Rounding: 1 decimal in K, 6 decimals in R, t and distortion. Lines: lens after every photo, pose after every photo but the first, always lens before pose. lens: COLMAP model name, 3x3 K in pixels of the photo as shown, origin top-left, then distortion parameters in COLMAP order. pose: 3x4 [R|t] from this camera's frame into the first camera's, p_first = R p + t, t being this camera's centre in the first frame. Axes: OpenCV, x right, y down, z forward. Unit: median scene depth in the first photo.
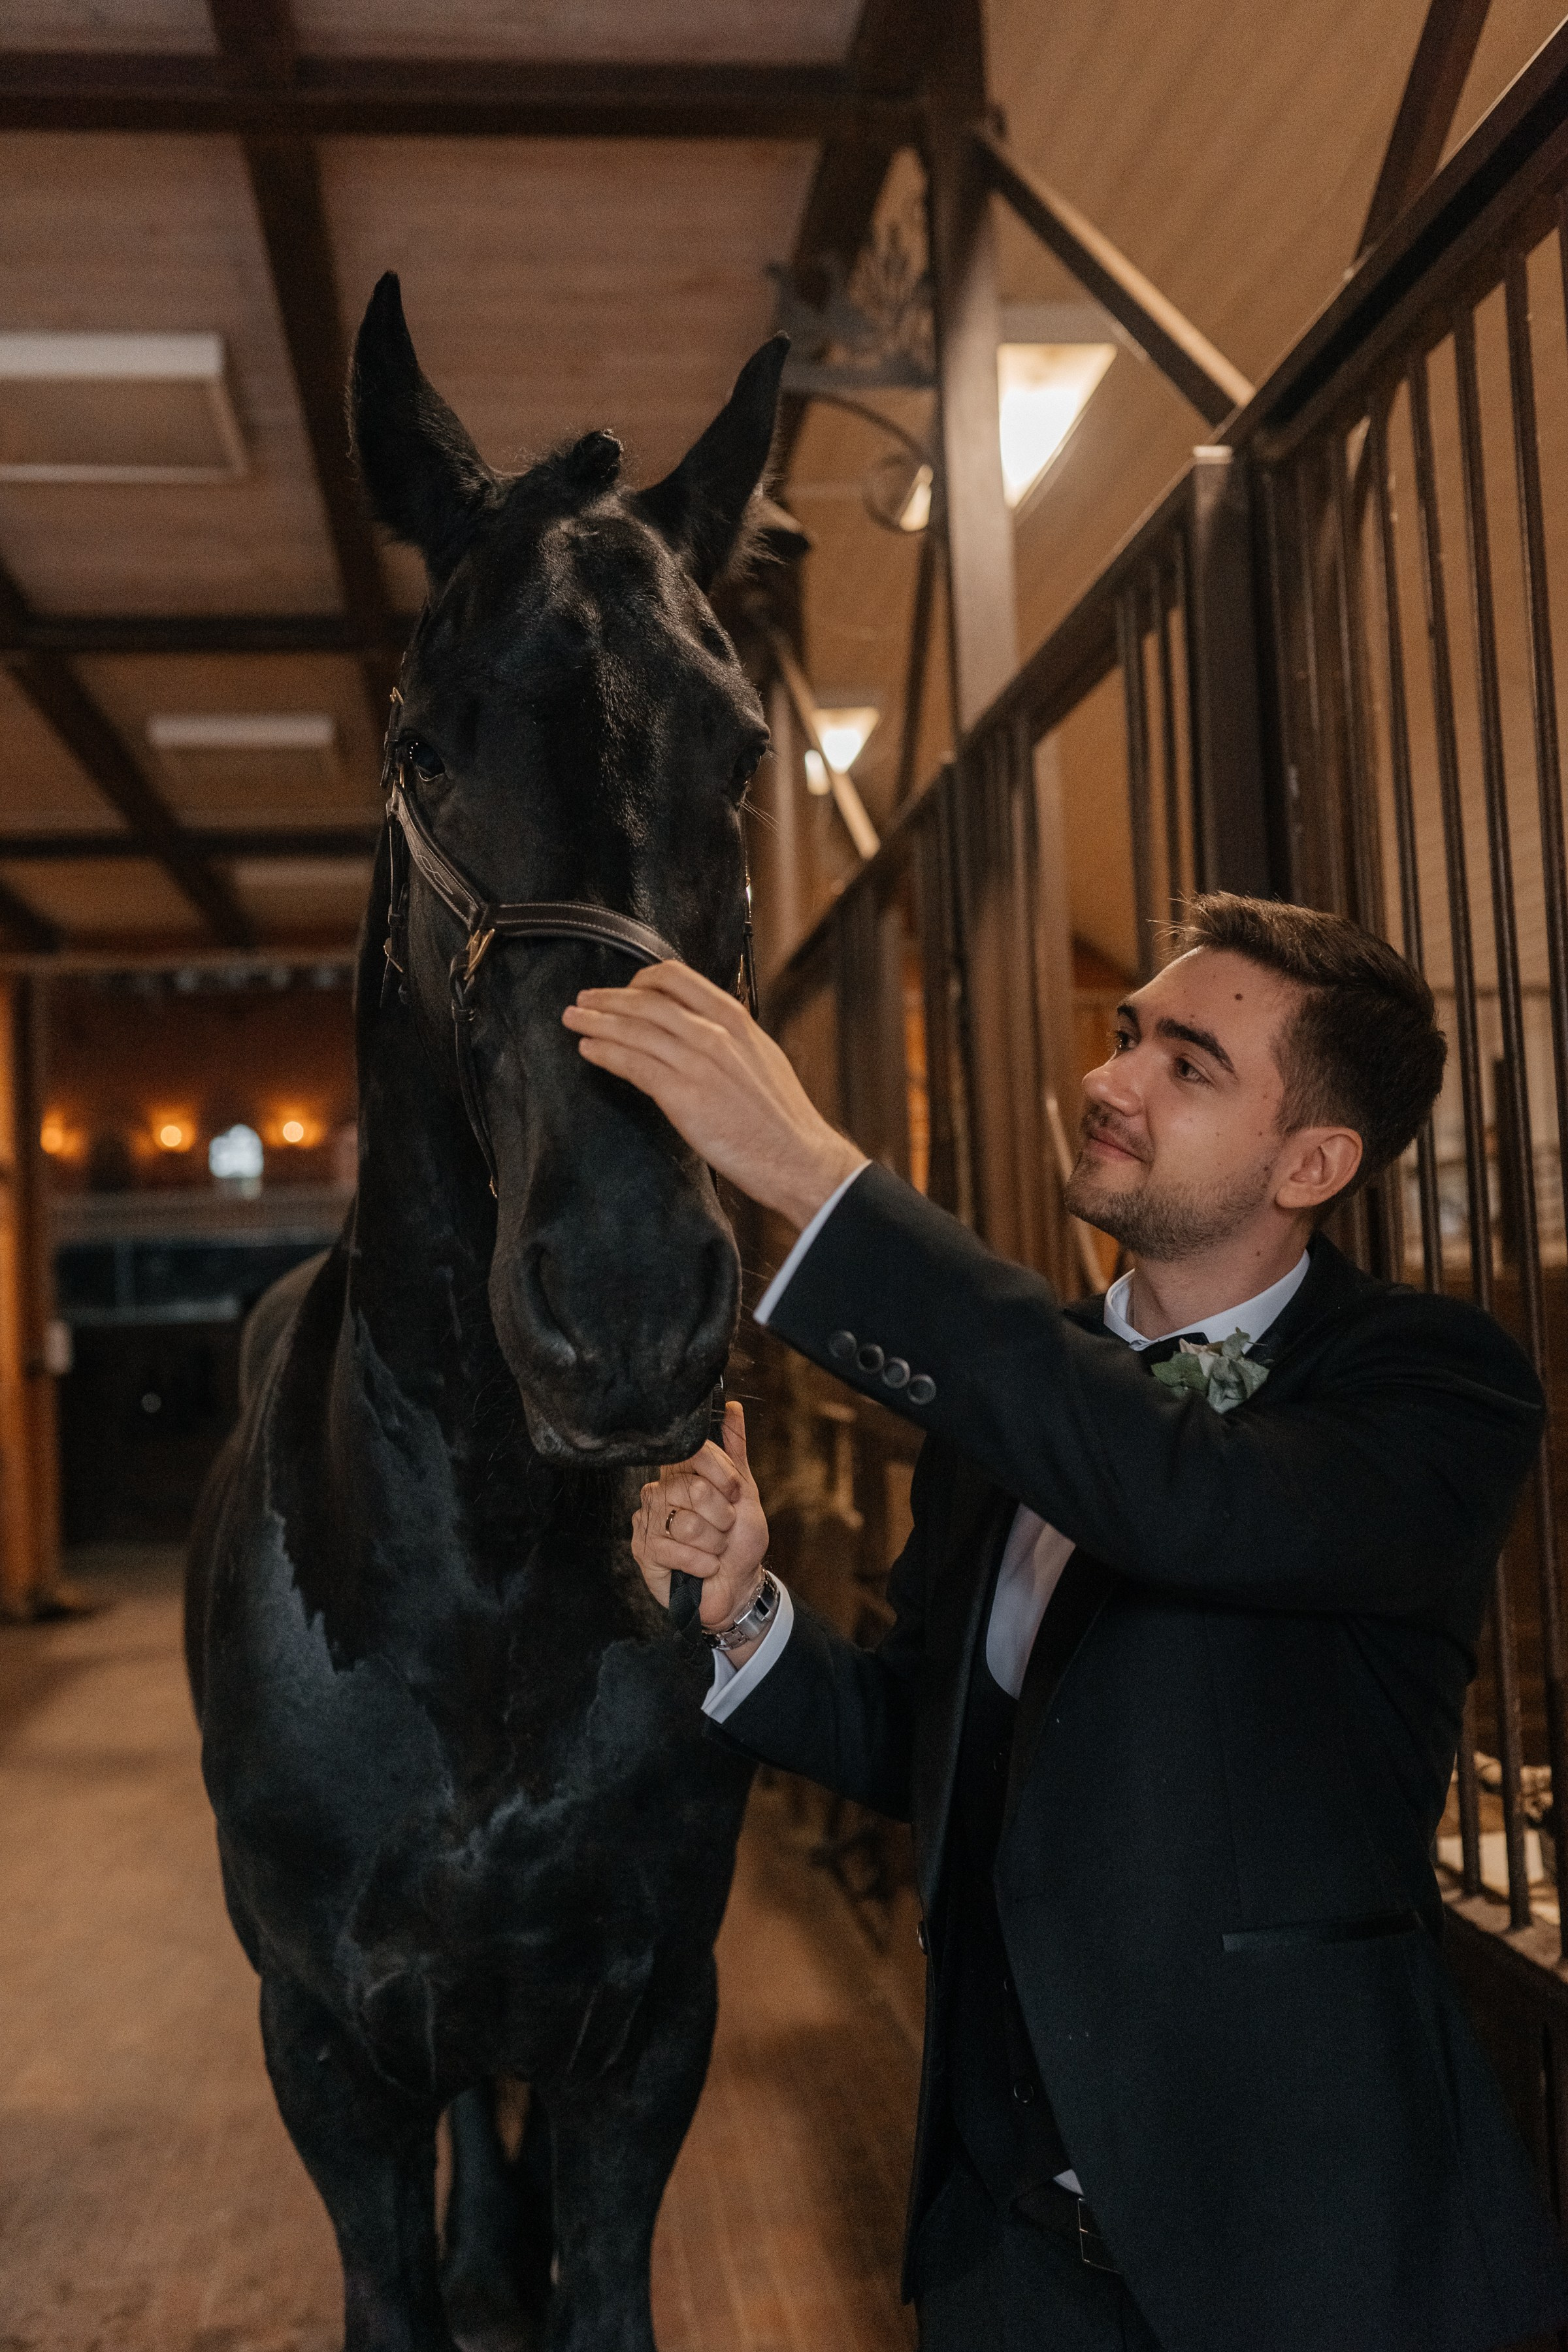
lens RADIAL K [[2248.5, 0, 784.0], [0, 2248.5, 1176.0], [0, 0, 1]] dist [0.000219, -0.002497]
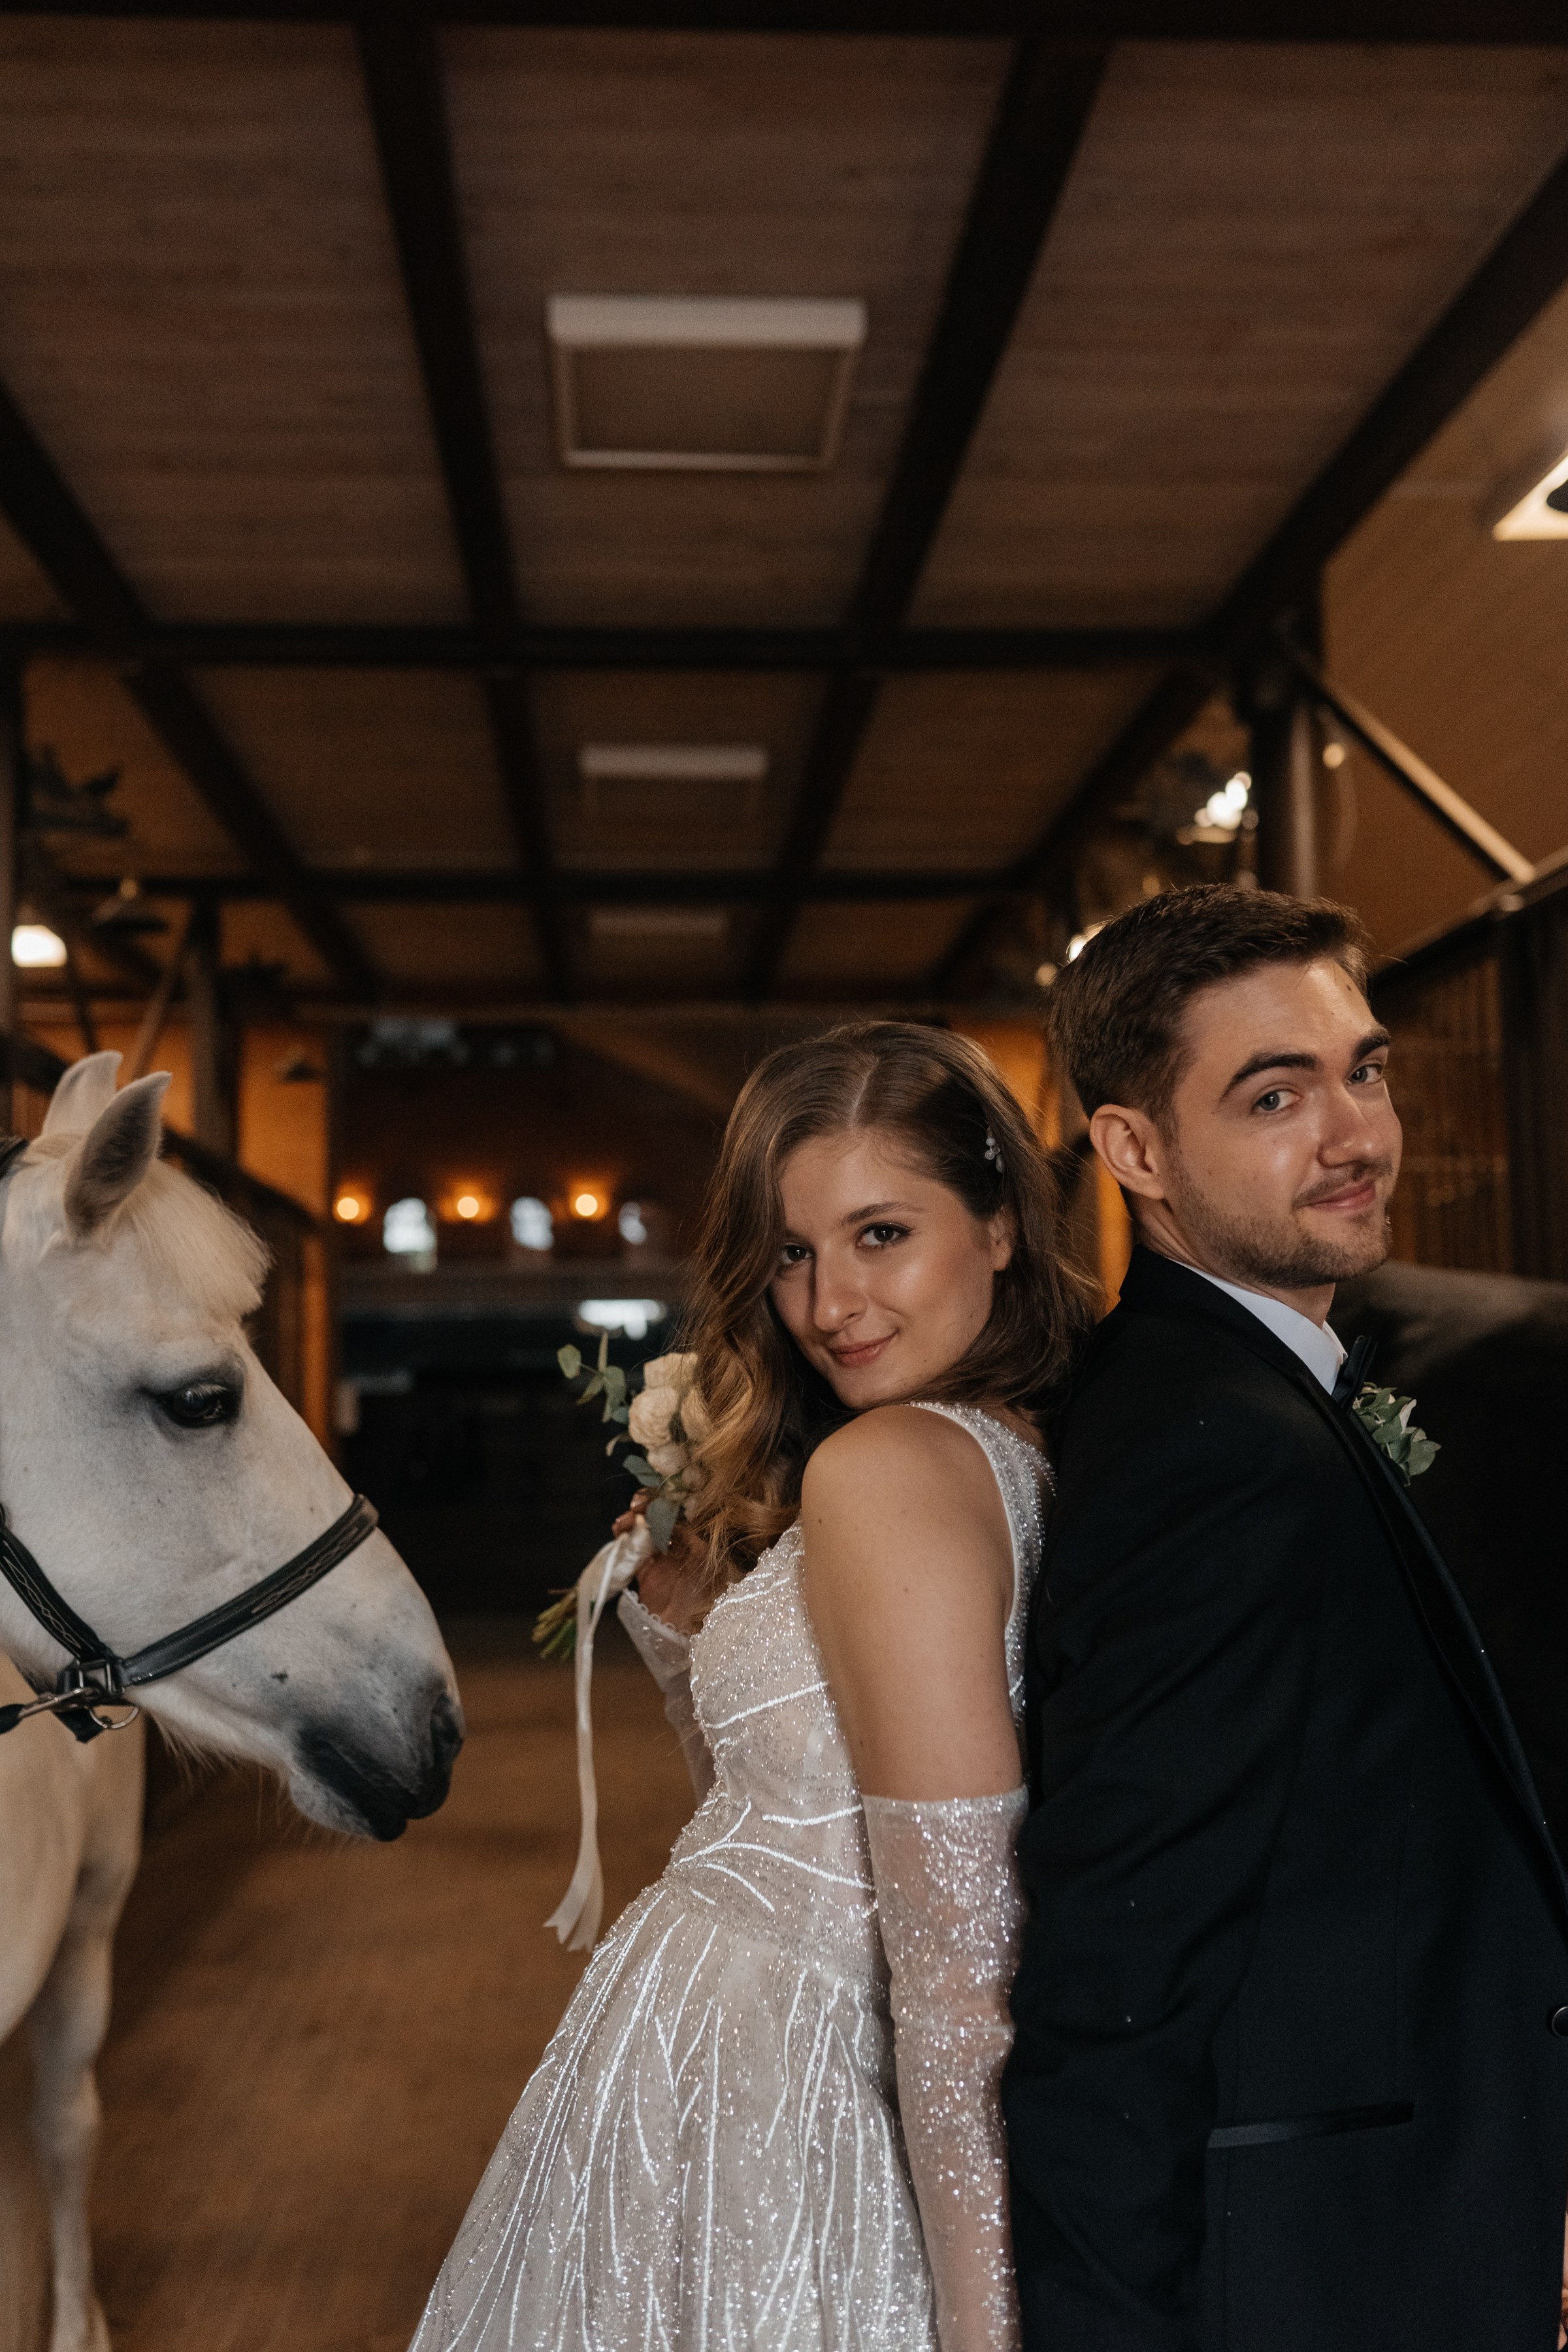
lens RADIAL K [[2255.8, 0, 784.0], [0, 2255.8, 1176.0], [0, 0, 1]] dist [0.003885, -0.017971]
pose [[0.998213, 0.022868, -0.055202, -0.170691], [-0.025068, 0.998905, -0.039501, 0.019405], [0.054239, 0.040815, 0.997694, 0.062893]]
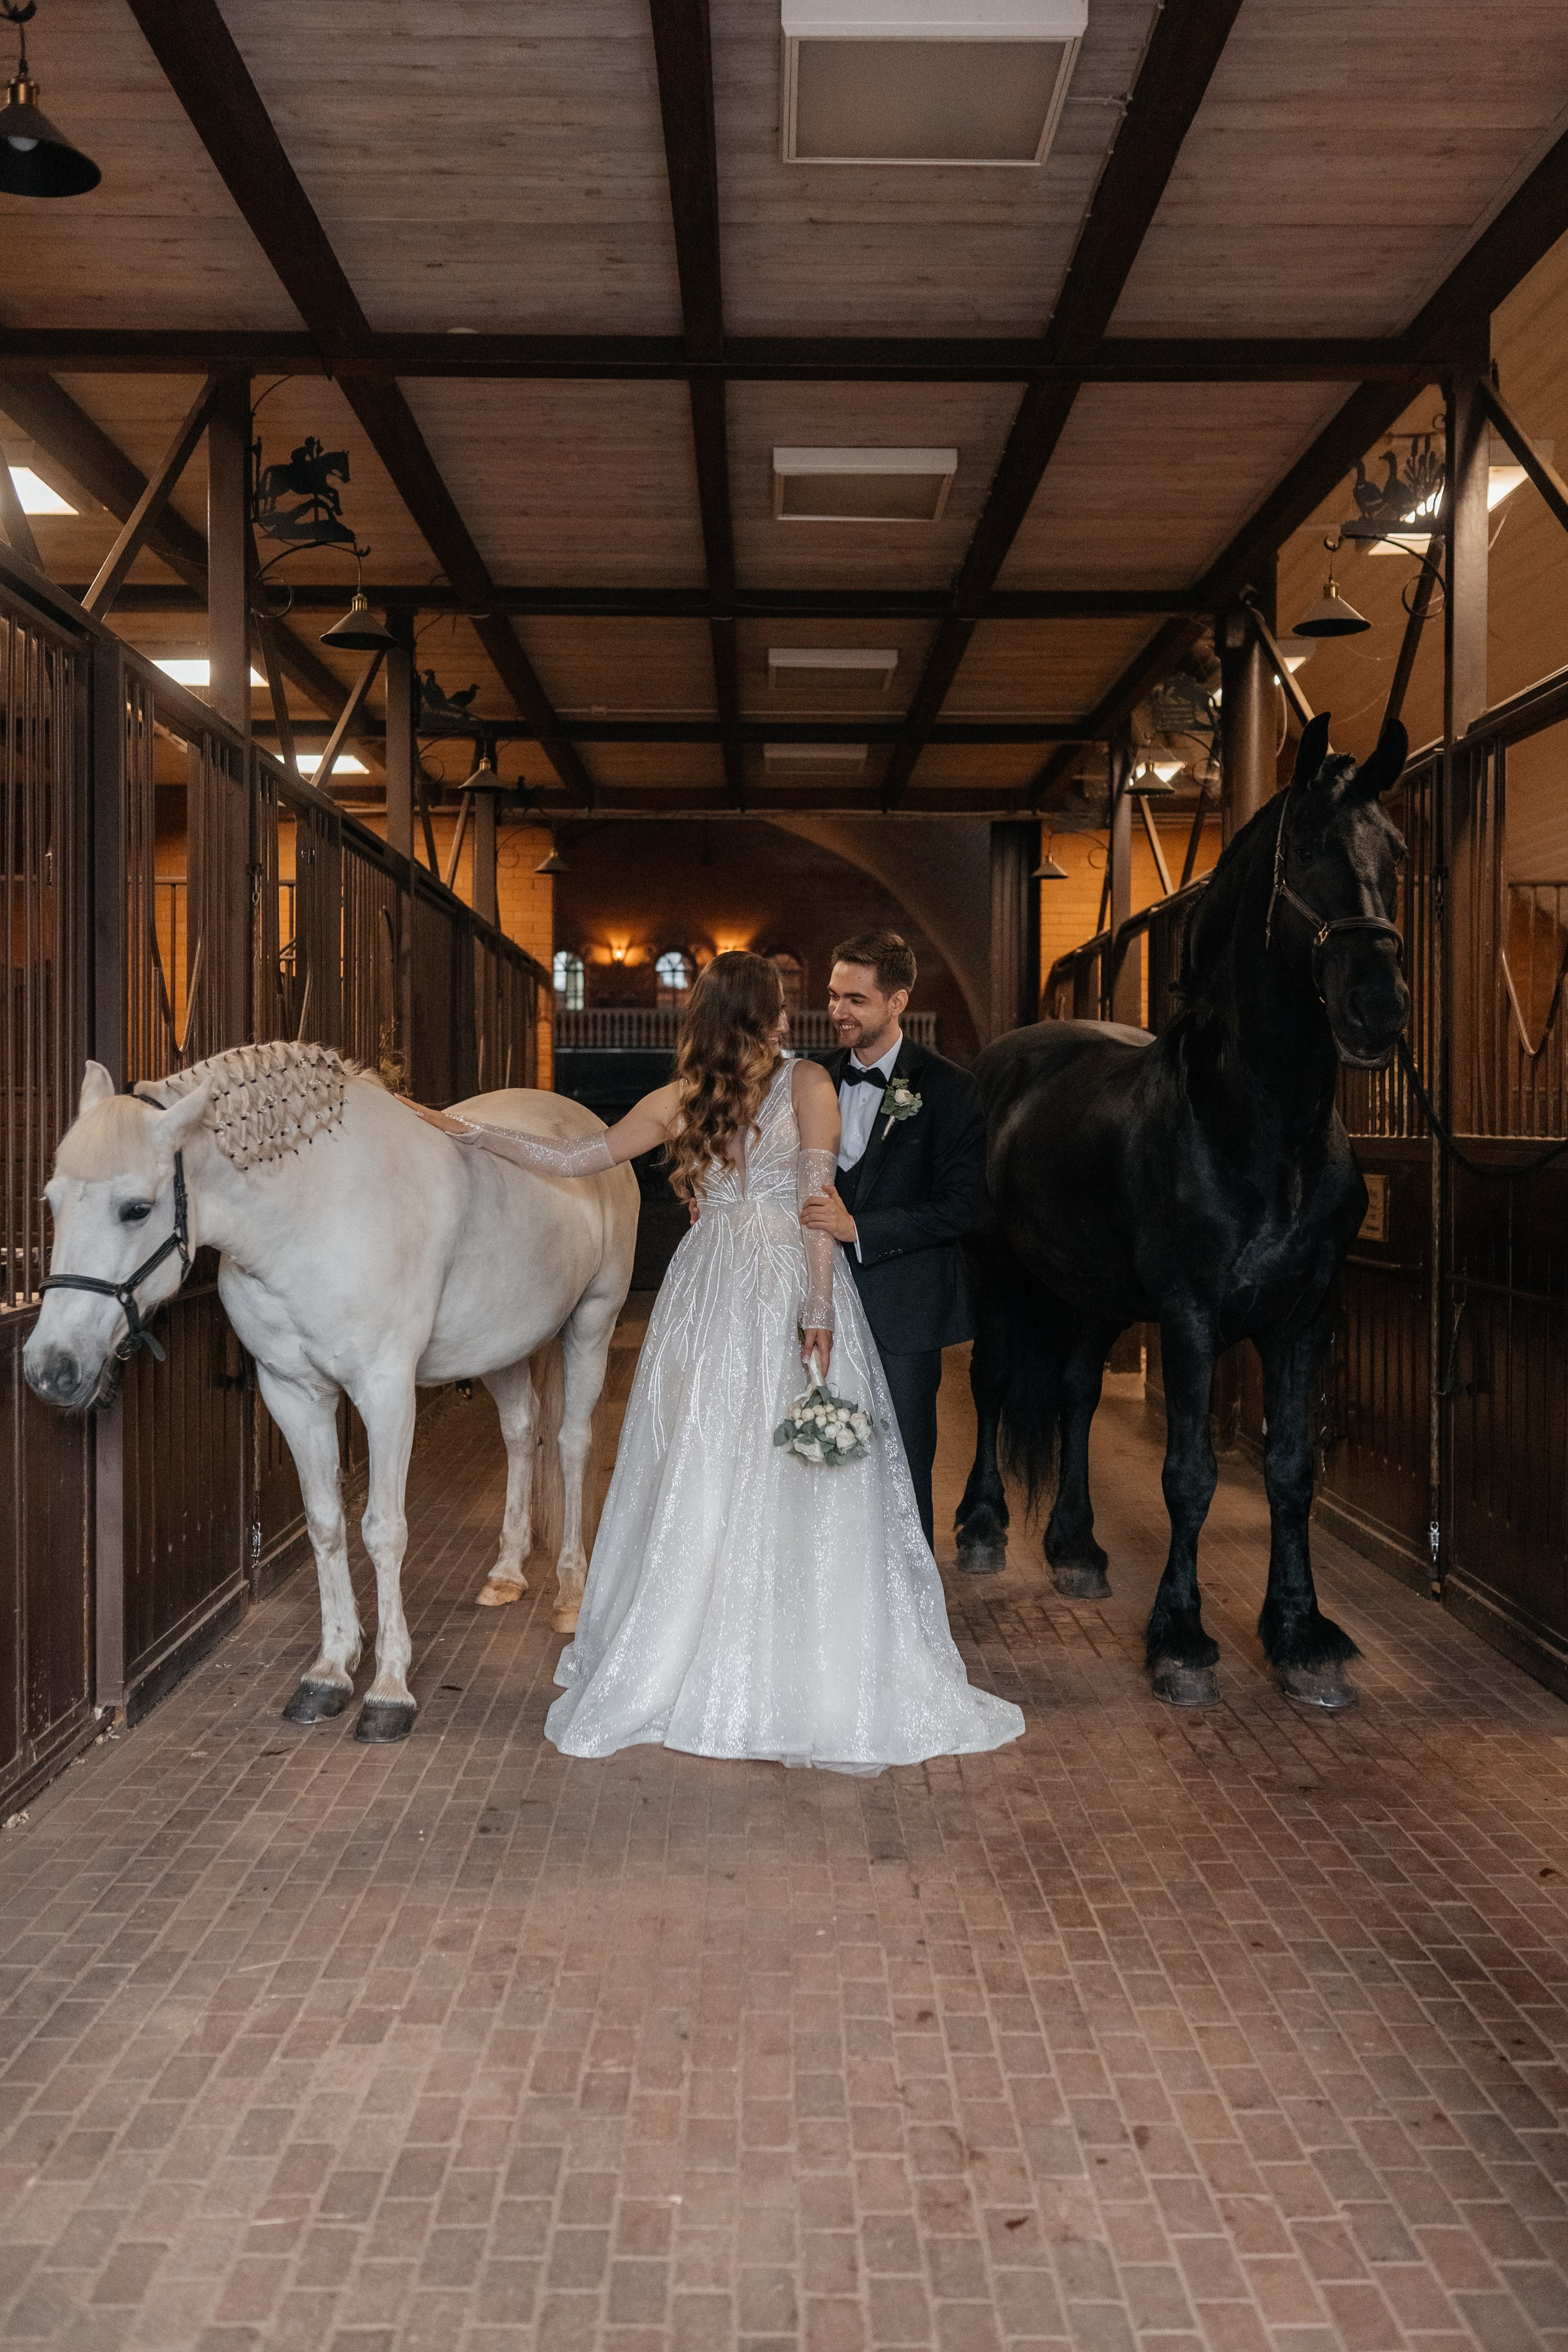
lens RADIAL K [[2255.8, 0, 784.0], [0, 2255.8, 1176.0], [0, 0, 1]] dist [0.003885, -0.017971]
pose [[0.992856, 0.050248, -0.108220, -0.133147], [-0.042275, 0.996305, 0.074757, 0.016717], [0.111577, -0.069648, 0.991312, -0.471710]]
